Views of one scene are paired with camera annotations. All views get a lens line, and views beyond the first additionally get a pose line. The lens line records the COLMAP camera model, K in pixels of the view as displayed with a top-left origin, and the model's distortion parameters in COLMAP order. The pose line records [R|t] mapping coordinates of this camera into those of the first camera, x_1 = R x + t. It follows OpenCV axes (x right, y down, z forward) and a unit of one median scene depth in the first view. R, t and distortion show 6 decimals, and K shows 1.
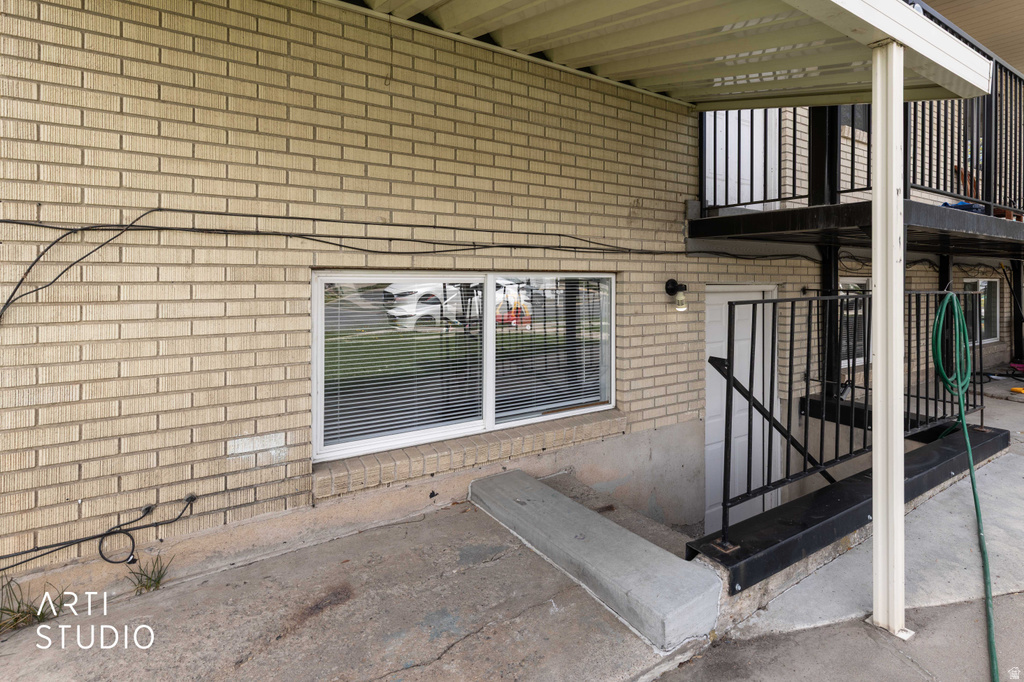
lens RADIAL K [[493.8, 0, 510.3], [0, 493.8, 330.1], [0, 0, 1]] dist [0.001418, -0.000182]
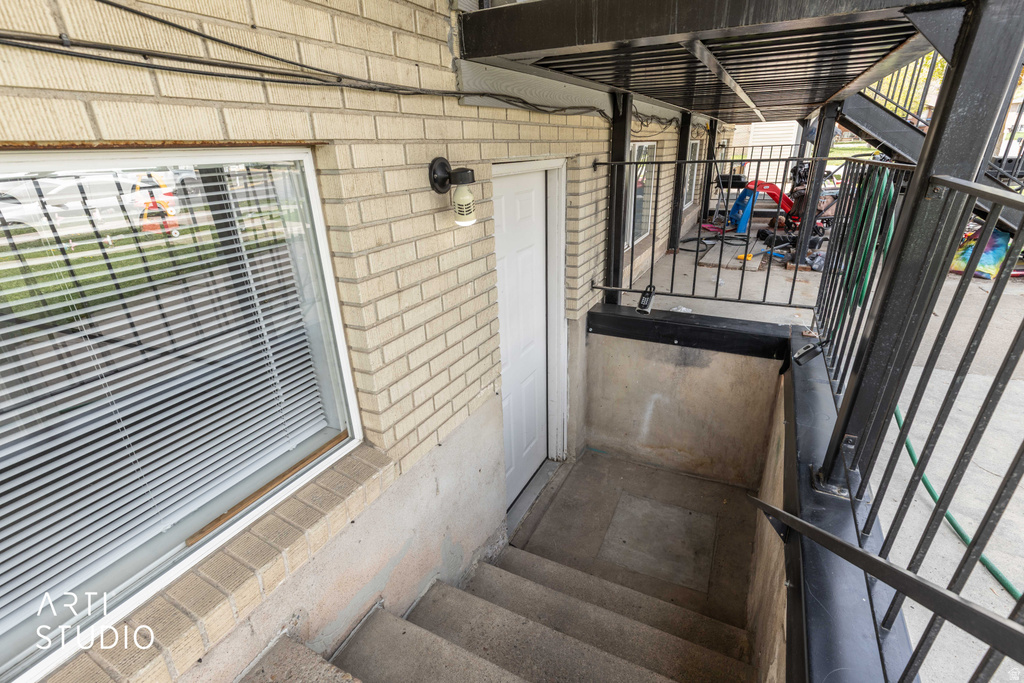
lens RADIAL K [[493.8, 0, 510.3], [0, 493.8, 330.6], [0, 0, 1]] dist [0.001418, -0.000182]
pose [[0.817274, -0.230076, 0.528326, 0.104873], [0.096507, 0.958535, 0.268136, -0.066394], [-0.568111, -0.168154, 0.805589, 0.576725]]
